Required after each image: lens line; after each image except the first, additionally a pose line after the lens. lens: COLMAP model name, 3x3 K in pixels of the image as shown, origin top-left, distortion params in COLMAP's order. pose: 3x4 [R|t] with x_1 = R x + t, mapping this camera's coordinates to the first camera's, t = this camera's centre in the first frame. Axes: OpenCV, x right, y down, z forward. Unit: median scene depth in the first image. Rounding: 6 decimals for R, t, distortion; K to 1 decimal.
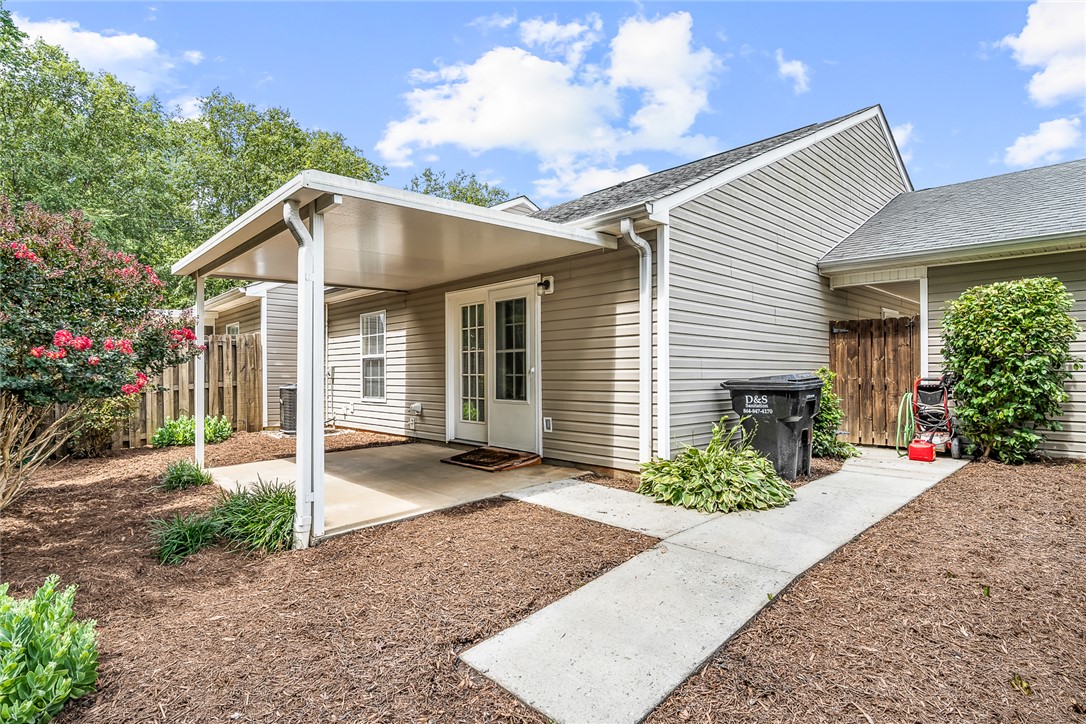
lens RADIAL K [[554.7, 0, 546.1], [0, 554.7, 383.3], [0, 0, 1]] dist [-0.006377, 0.001135]
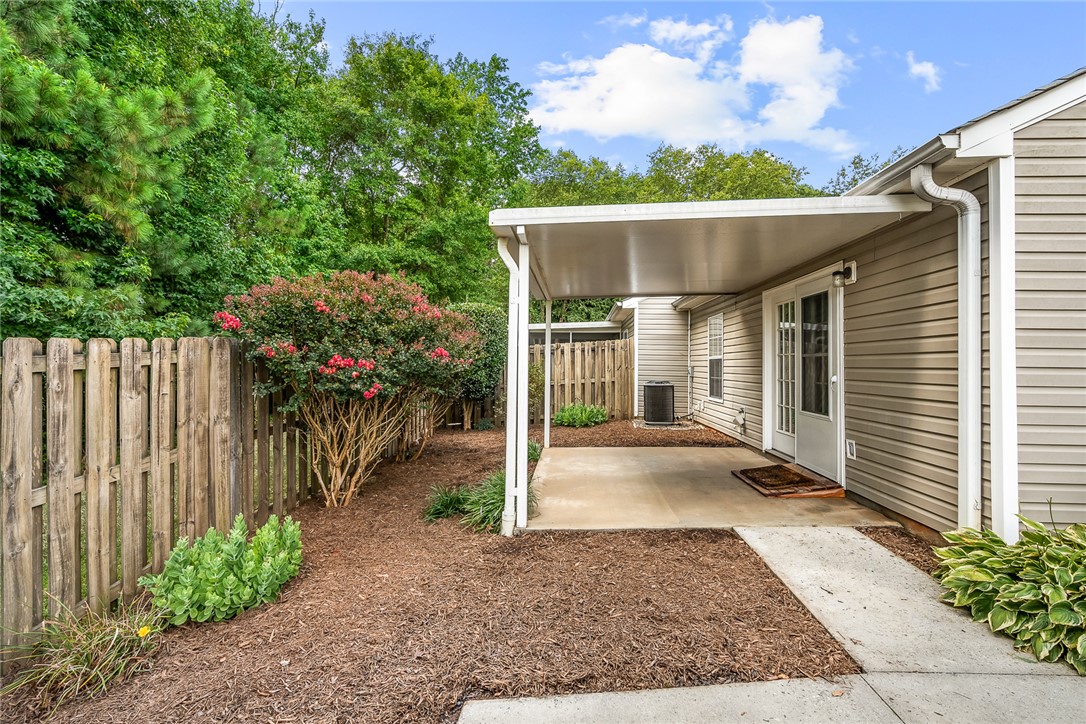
lens RADIAL K [[491.0, 0, 545.8], [0, 491.0, 357.3], [0, 0, 1]] dist [-0.008033, 0.002339]
pose [[0.680781, -0.001991, -0.732485, 0.220034], [-0.022774, 0.999455, -0.023883, -0.029902], [0.732133, 0.032941, 0.680364, 0.210364]]
